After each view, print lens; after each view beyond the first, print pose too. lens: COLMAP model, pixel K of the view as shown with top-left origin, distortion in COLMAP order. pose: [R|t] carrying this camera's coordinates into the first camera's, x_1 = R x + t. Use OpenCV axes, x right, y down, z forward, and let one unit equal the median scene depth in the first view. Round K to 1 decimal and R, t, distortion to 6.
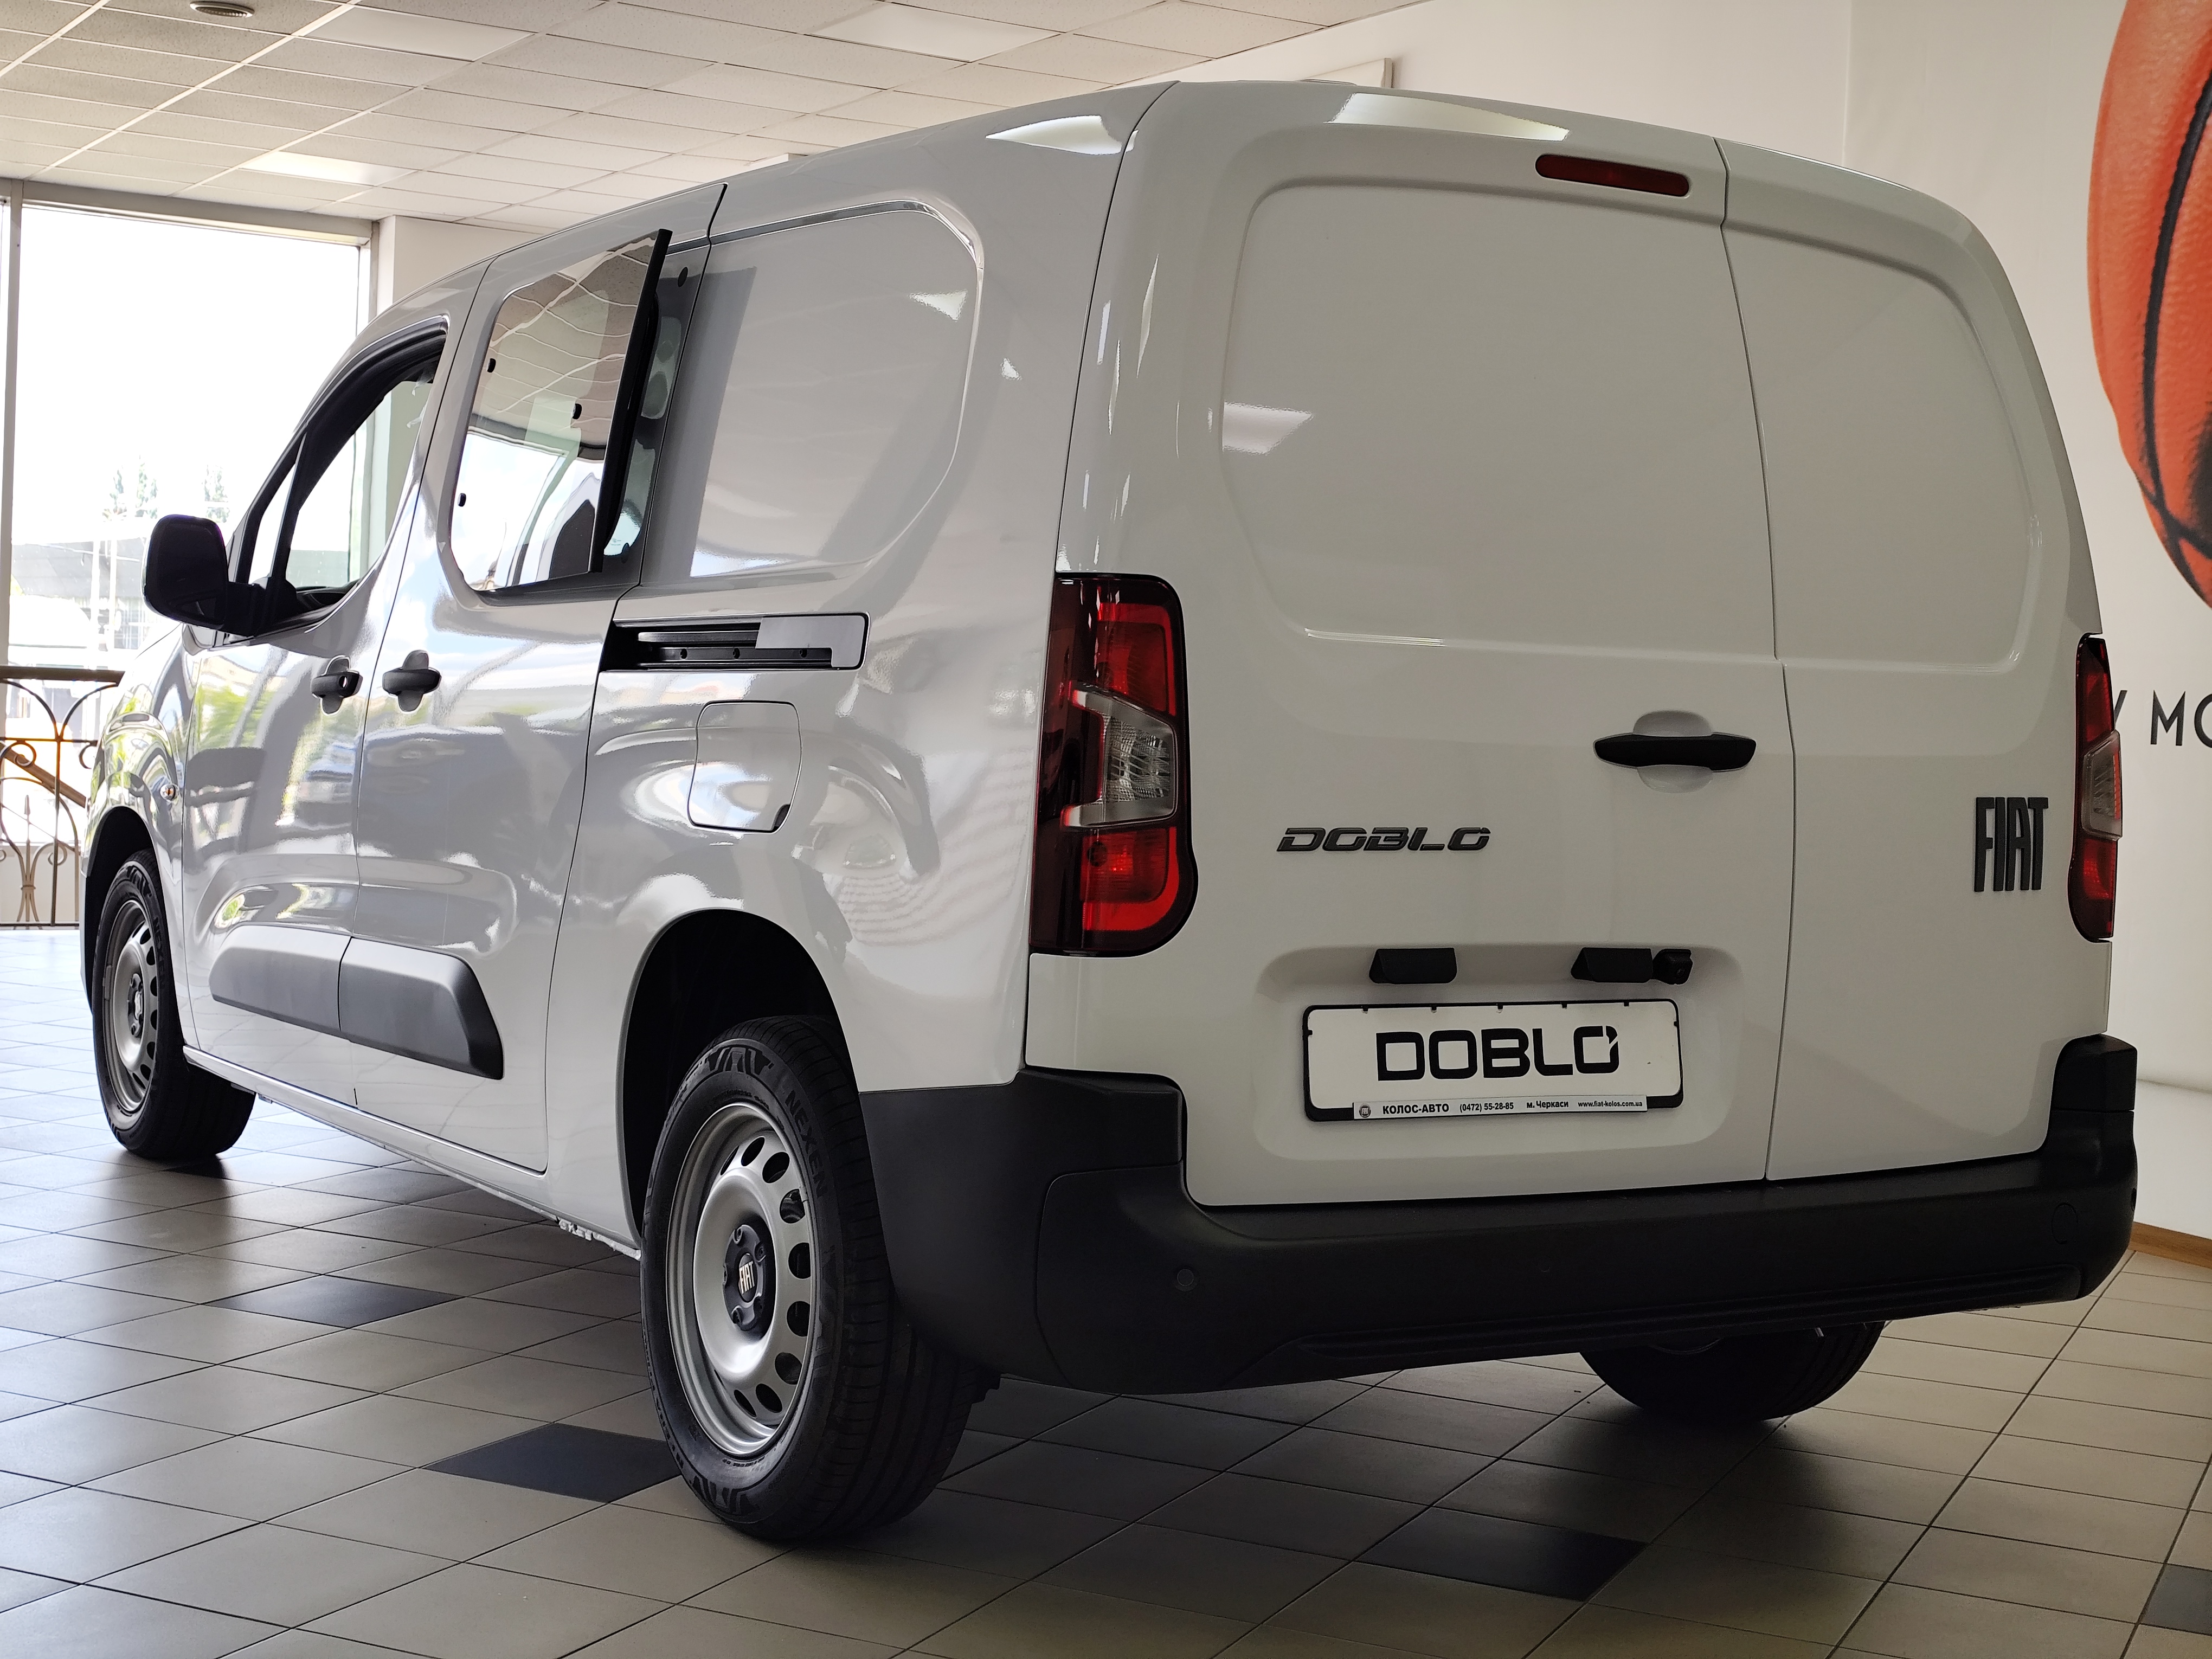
lens RADIAL K [[2845.1, 0, 1104.5], [0, 2845.1, 824.6], [0, 0, 1]] dist [0.275002, -0.972790]
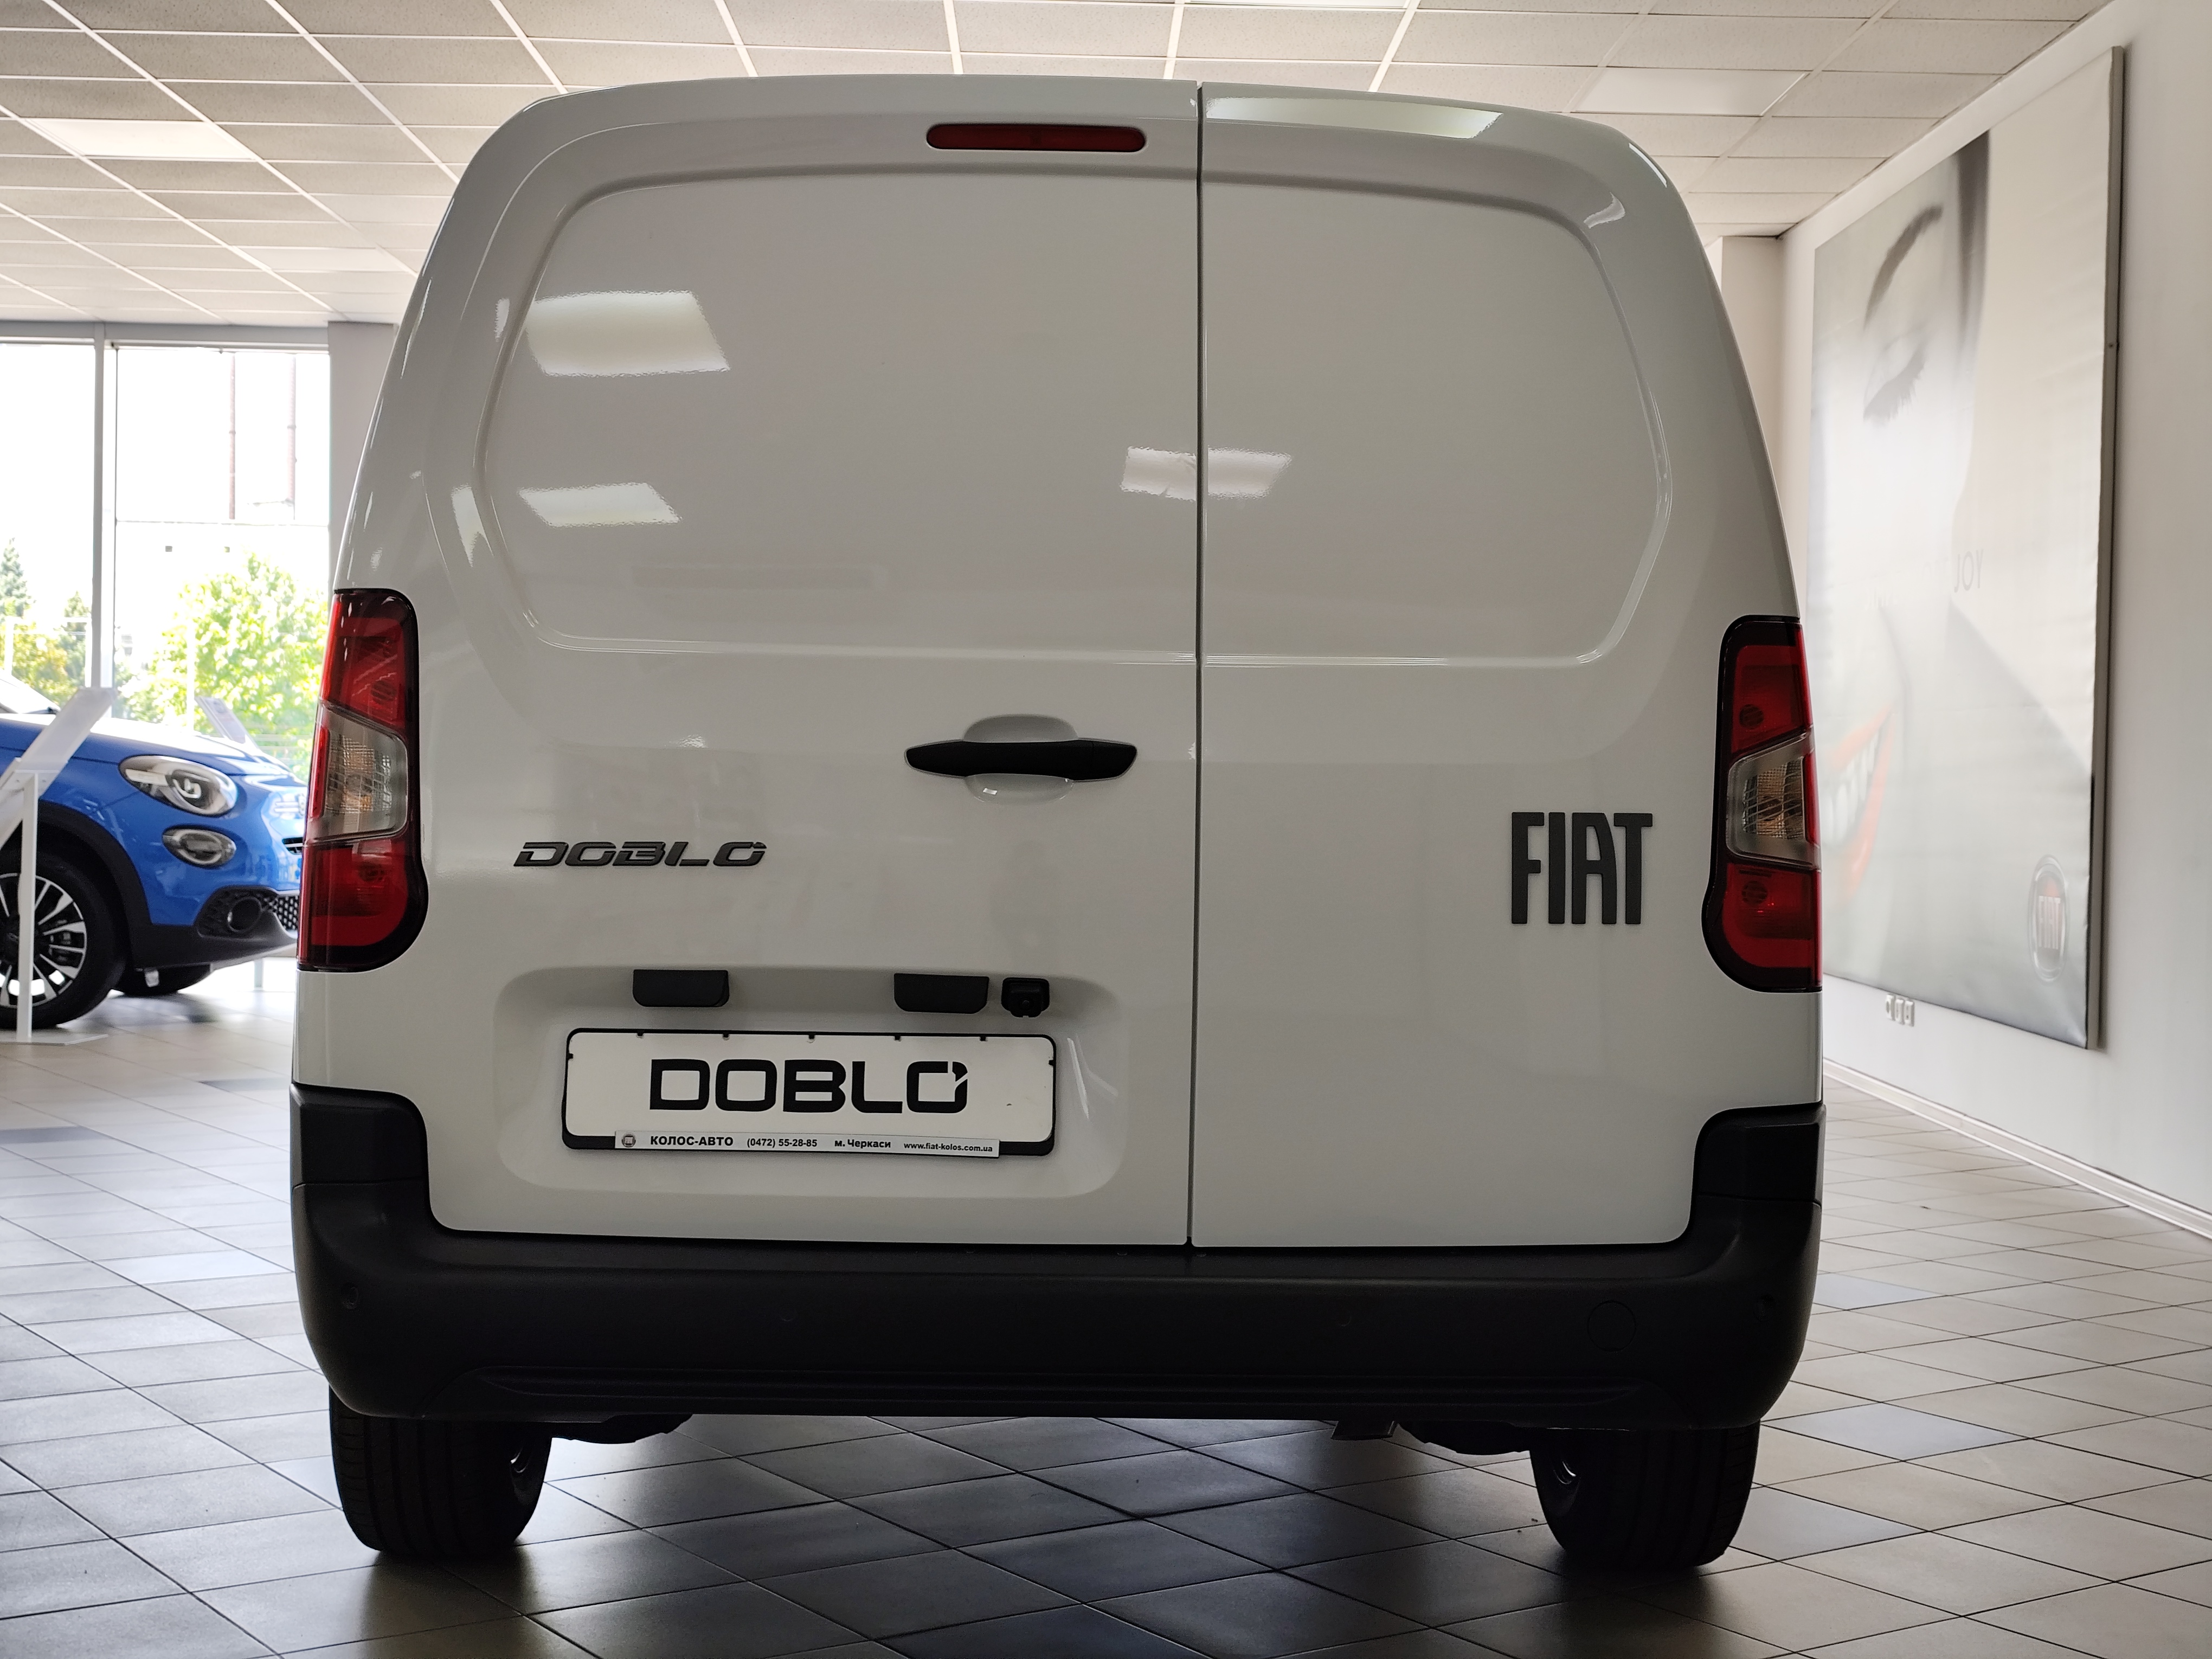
lens RADIAL K [[3128.7, 0, 1106.5], [0, 3128.7, 828.2], [0, 0, 1]] dist [0.164436, -0.034039]
pose [[0.872574, -0.017019, -0.488186, 0.721252], [-0.004712, 0.999053, -0.043252, 0.039704], [0.488460, 0.040041, 0.871667, 0.155979]]
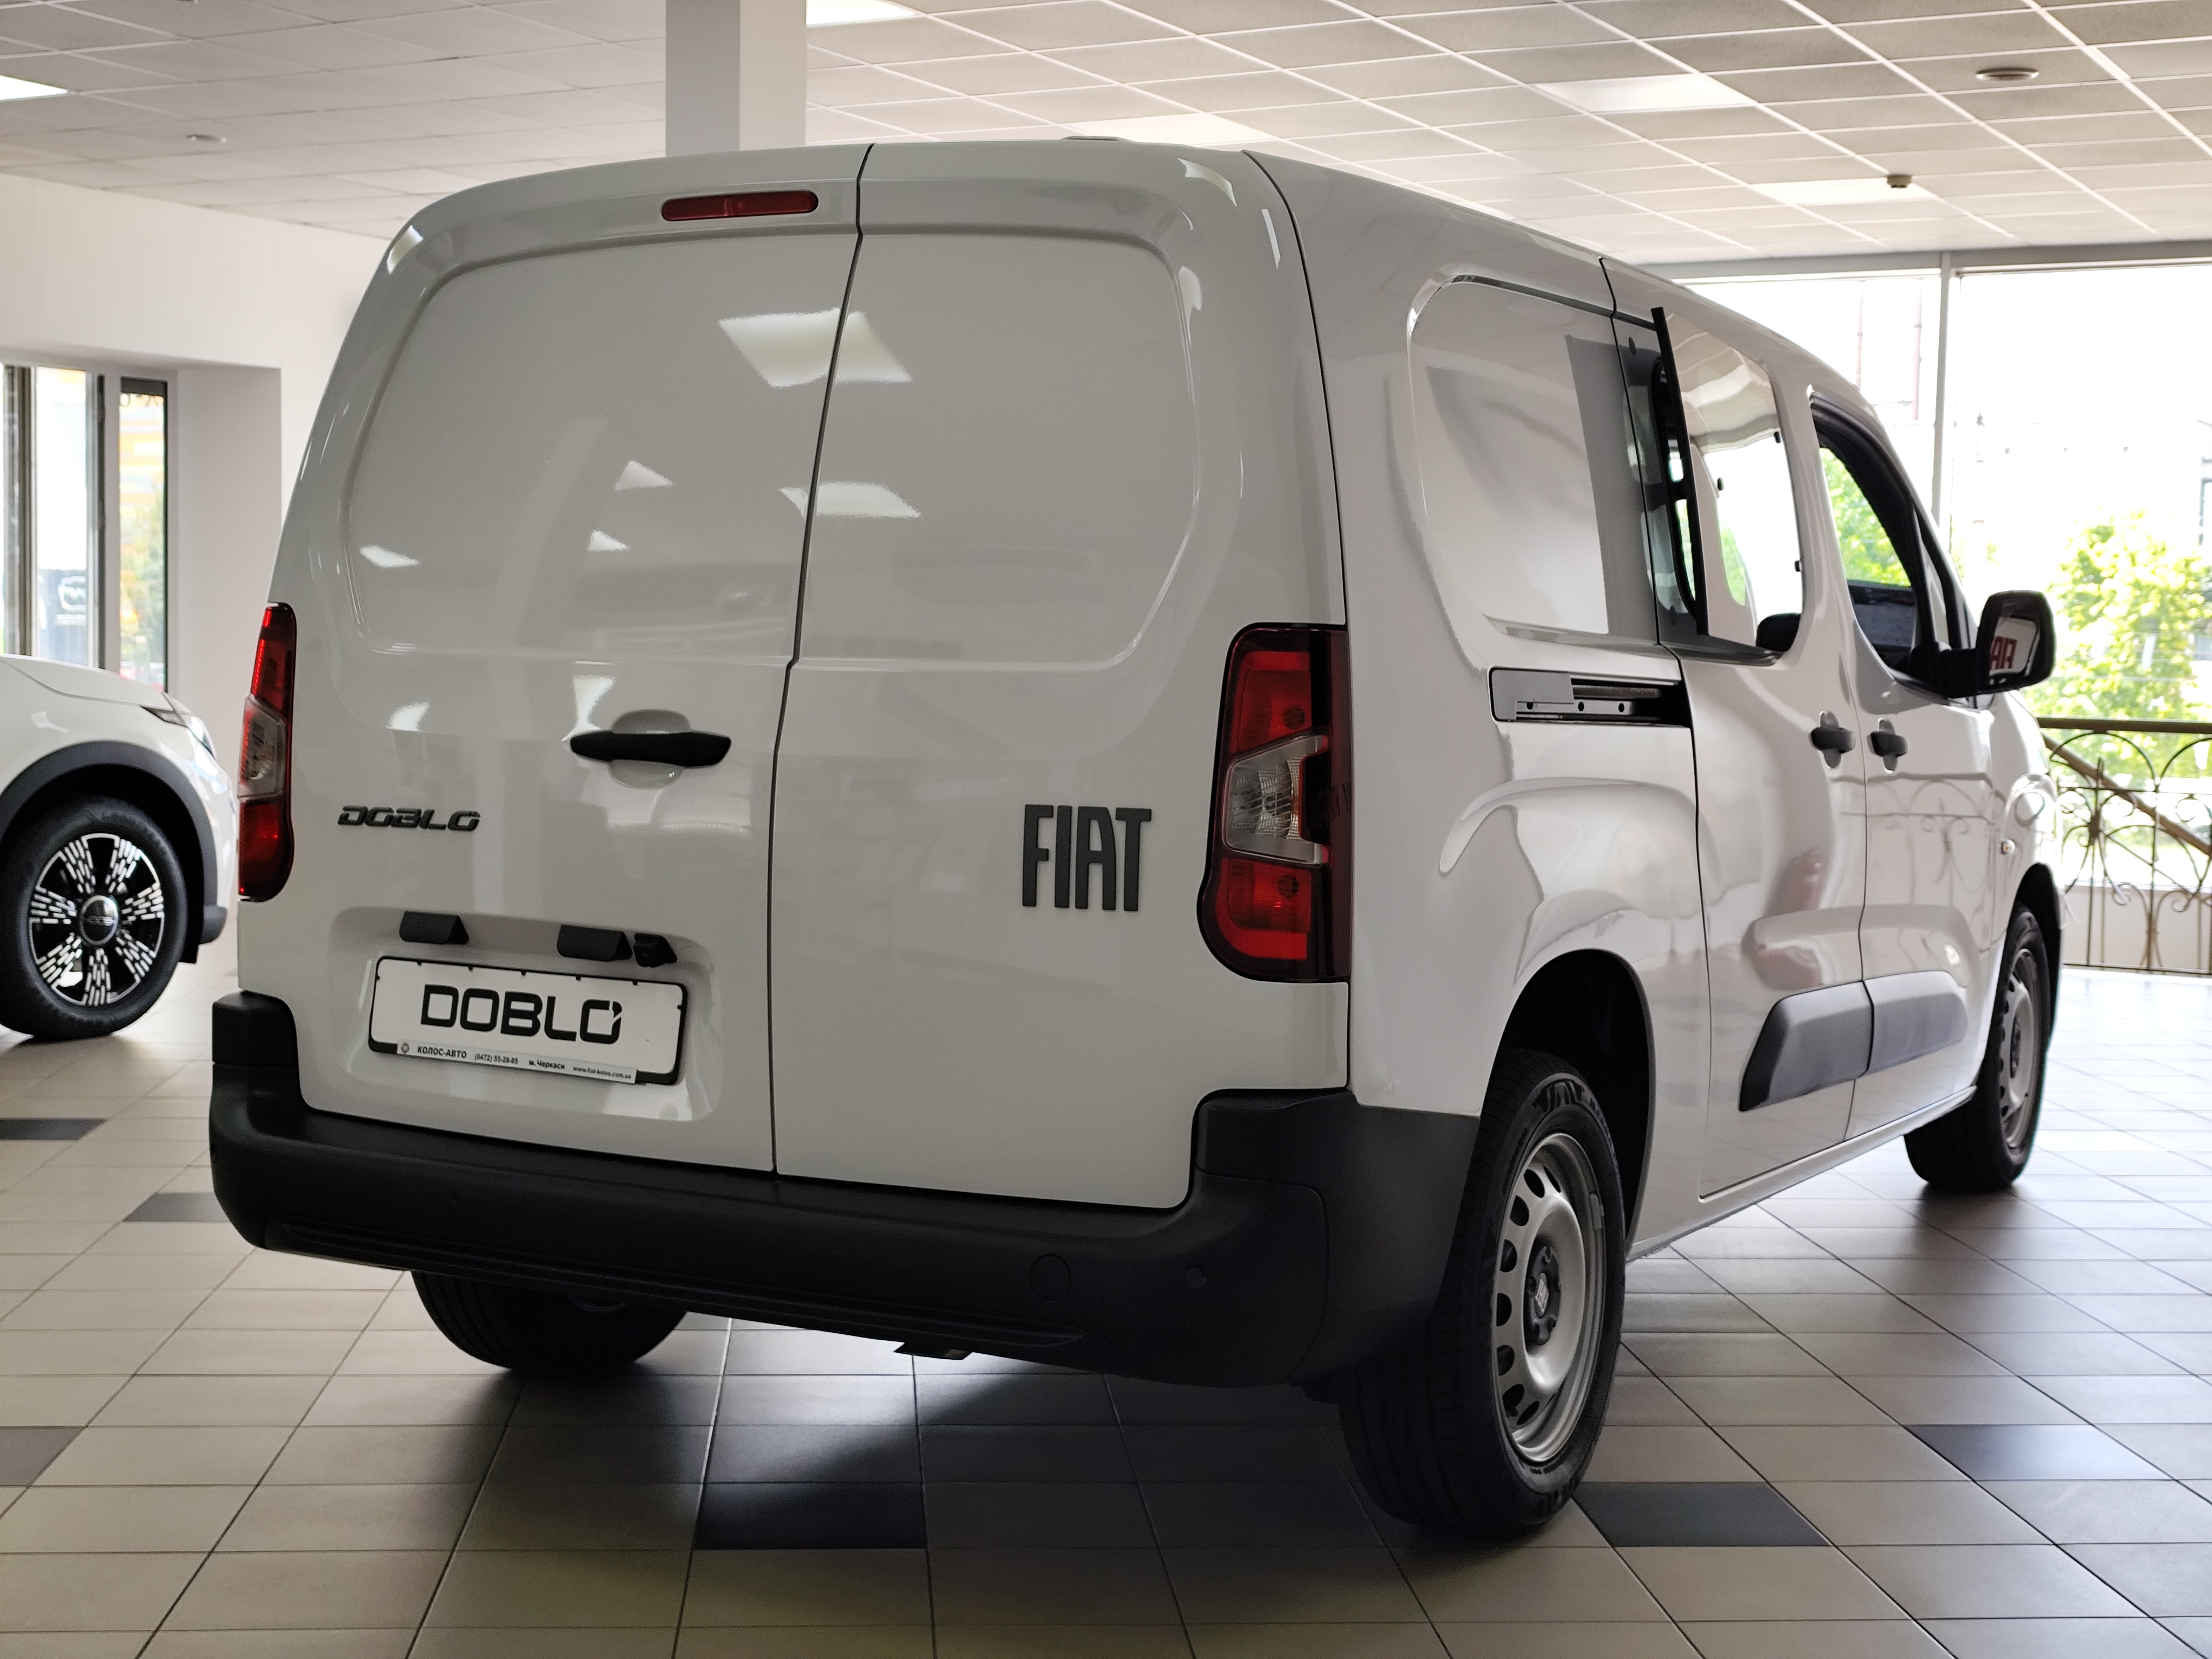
lens RADIAL K [[3042.7, 0, 1163.7], [0, 3042.7, 861.1], [0, 0, 1]] dist [0.125653, -0.352117]
pose [[0.512617, 0.032484, -0.858002, 1.297819], [-0.042103, 0.999033, 0.012668, -0.006174], [0.857584, 0.029631, 0.513489, 0.598074]]
